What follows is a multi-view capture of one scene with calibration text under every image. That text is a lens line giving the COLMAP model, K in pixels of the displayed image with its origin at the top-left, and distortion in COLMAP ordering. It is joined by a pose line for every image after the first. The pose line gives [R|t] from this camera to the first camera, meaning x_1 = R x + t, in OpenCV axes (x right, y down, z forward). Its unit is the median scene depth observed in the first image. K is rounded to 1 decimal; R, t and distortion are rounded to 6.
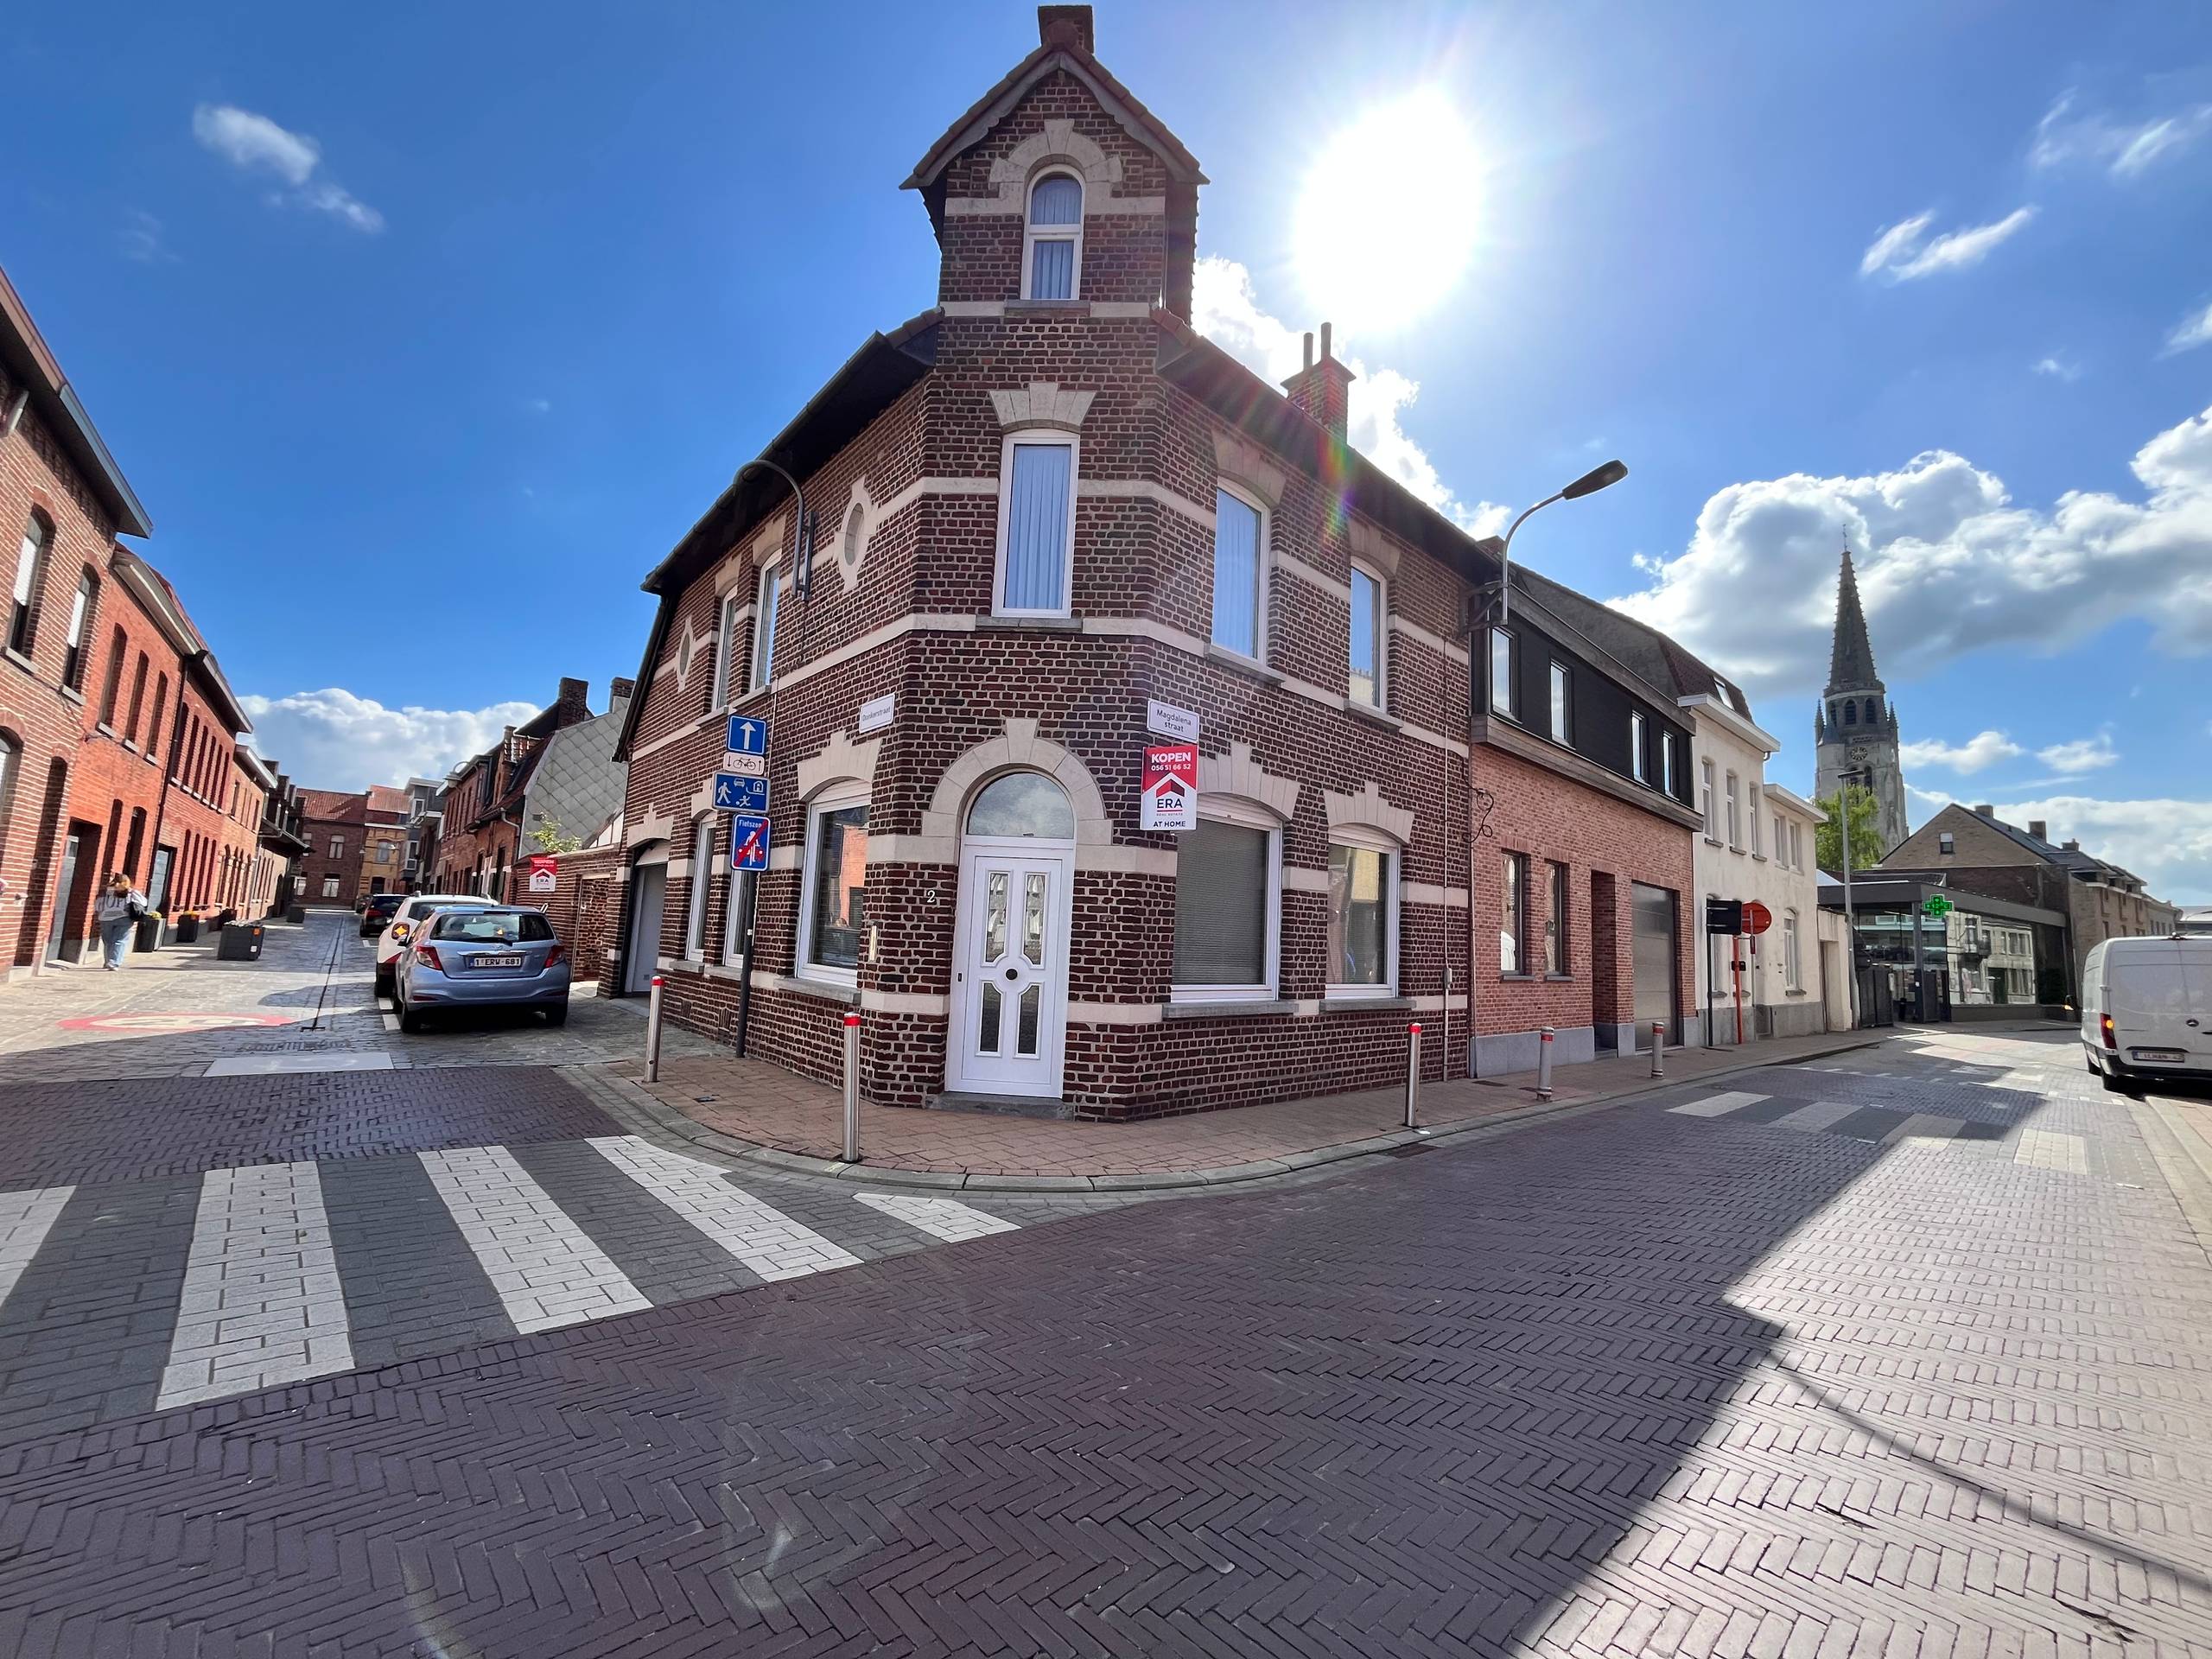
lens RADIAL K [[885.7, 0, 1083.5], [0, 885.7, 835.9], [0, 0, 1]] dist [-0.001204, -0.000652]
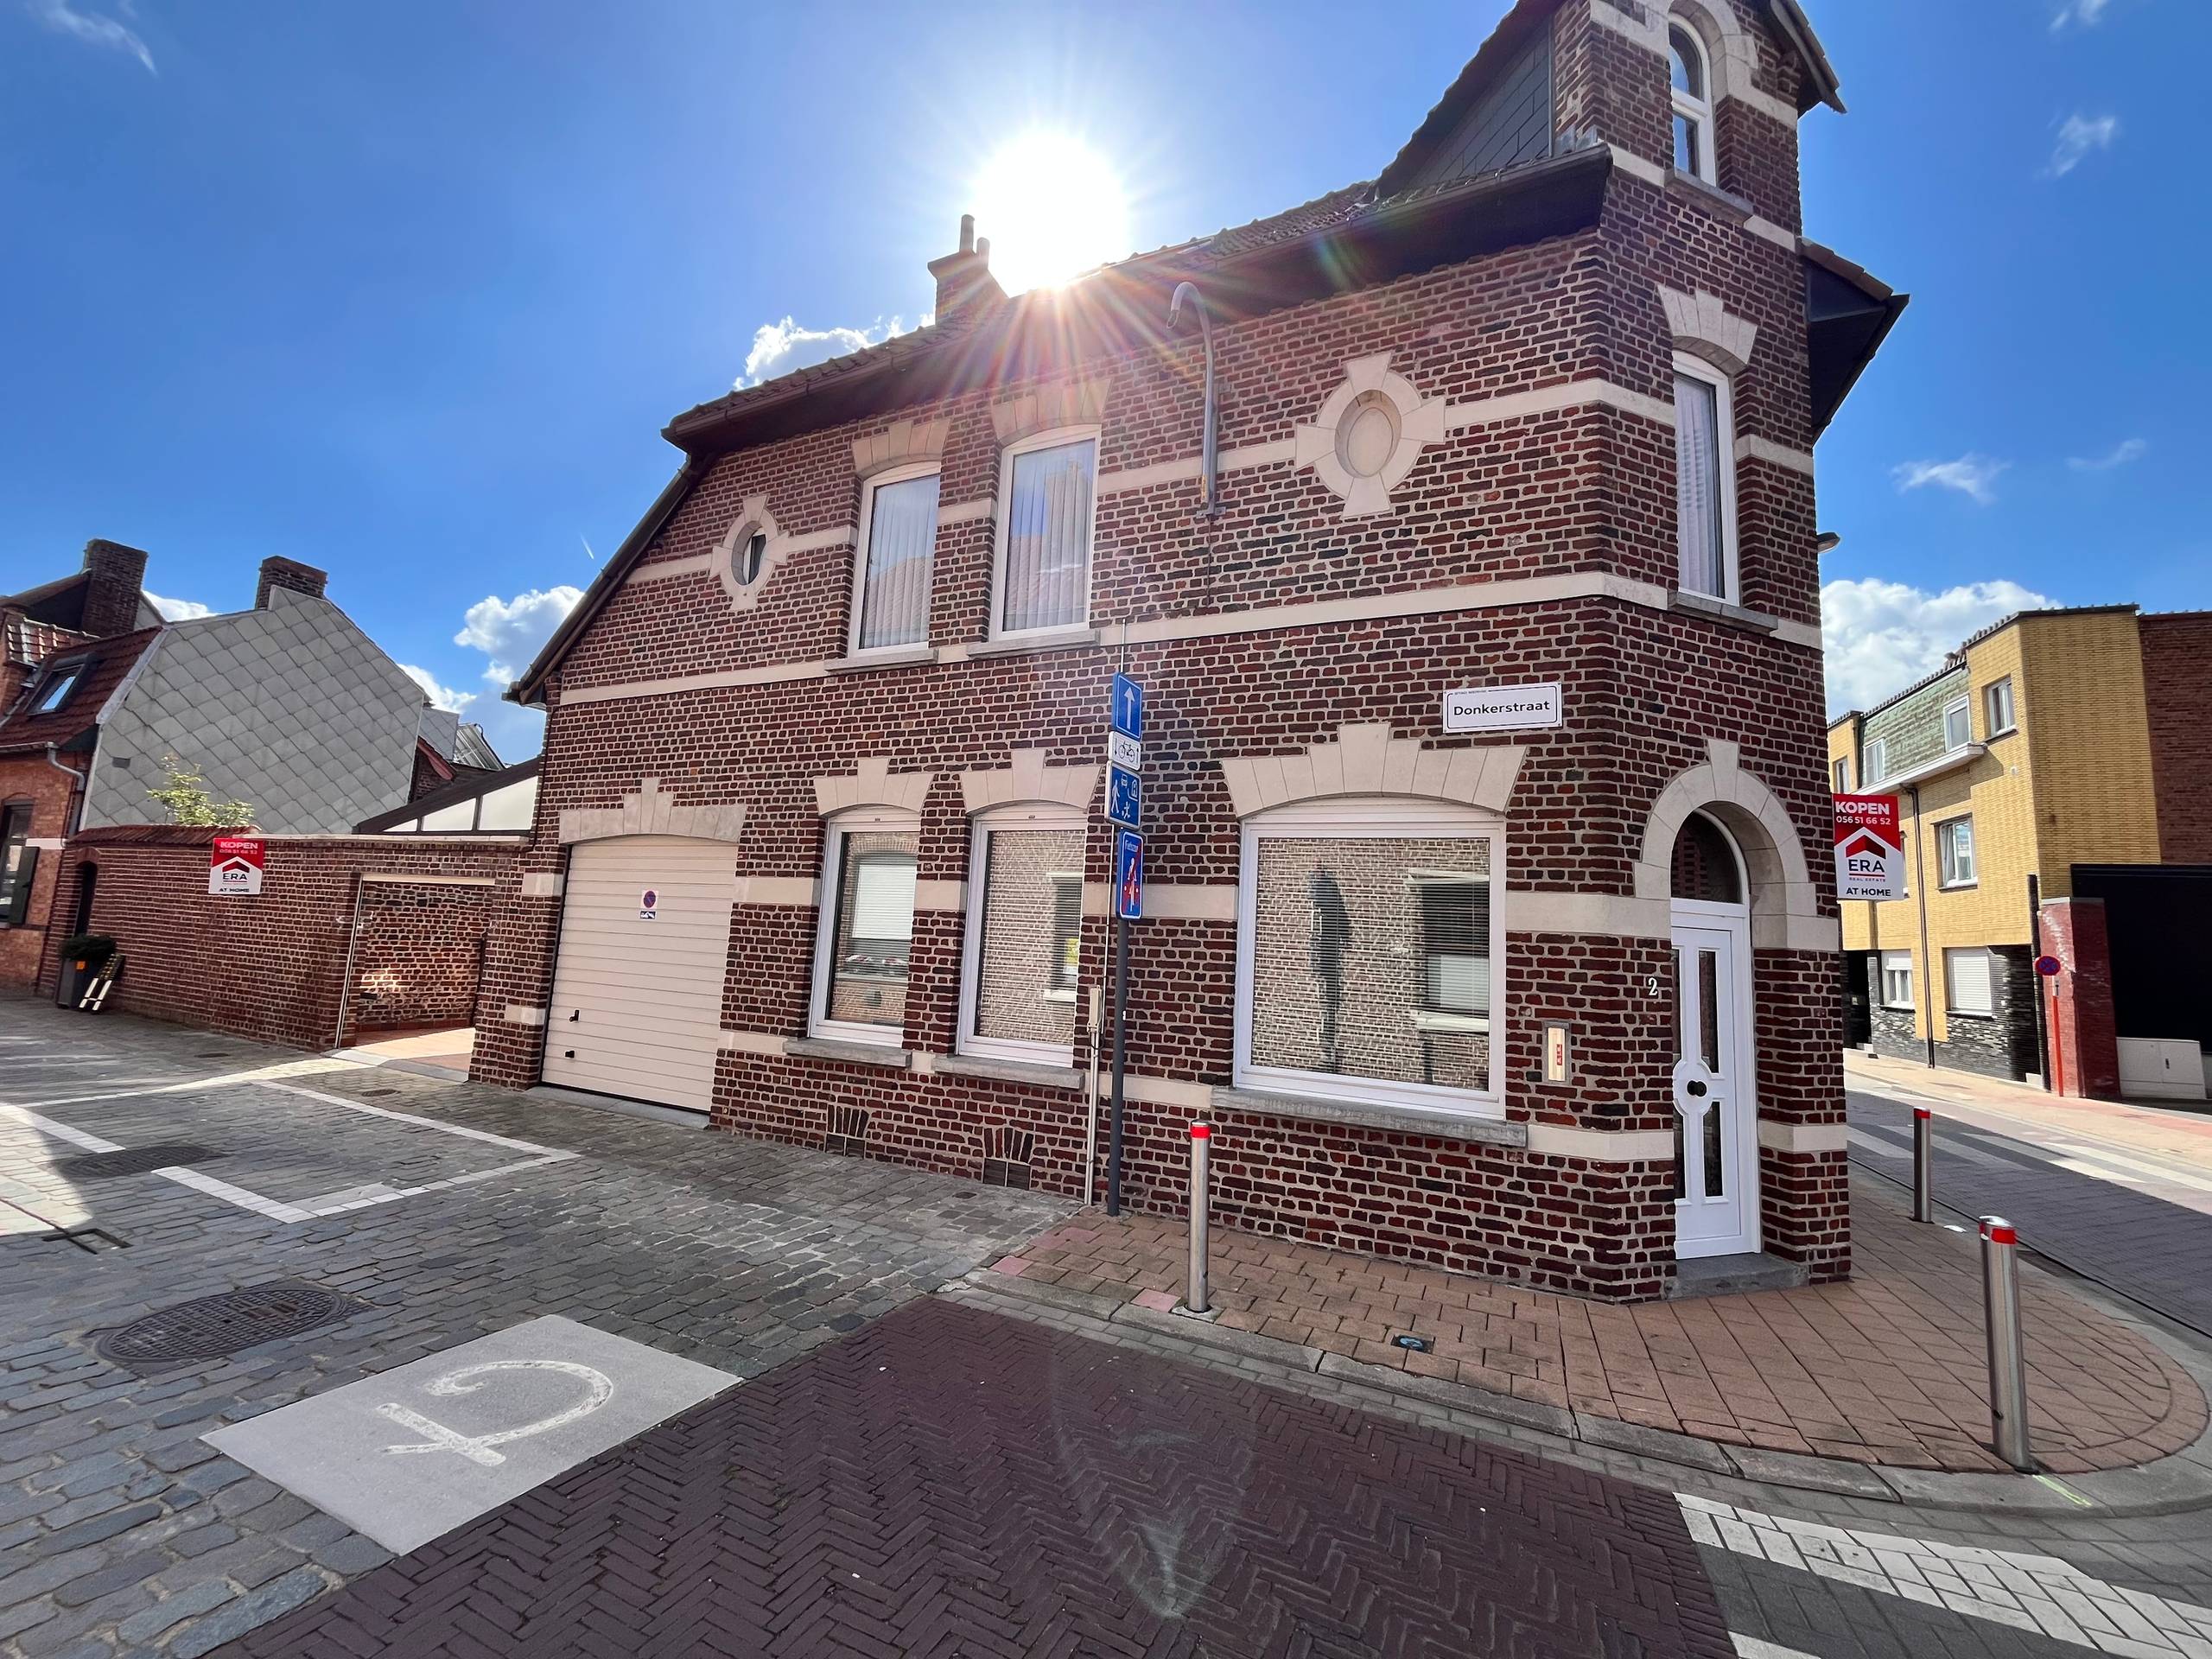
lens RADIAL K [[885.7, 0, 1105.0], [0, 885.7, 834.8], [0, 0, 1]] dist [-0.001204, -0.000652]
pose [[0.909742, 0.050291, 0.412116, -0.837095], [-0.054726, 0.998501, -0.001041, -0.025240], [-0.411551, -0.021607, 0.911131, 0.539055]]
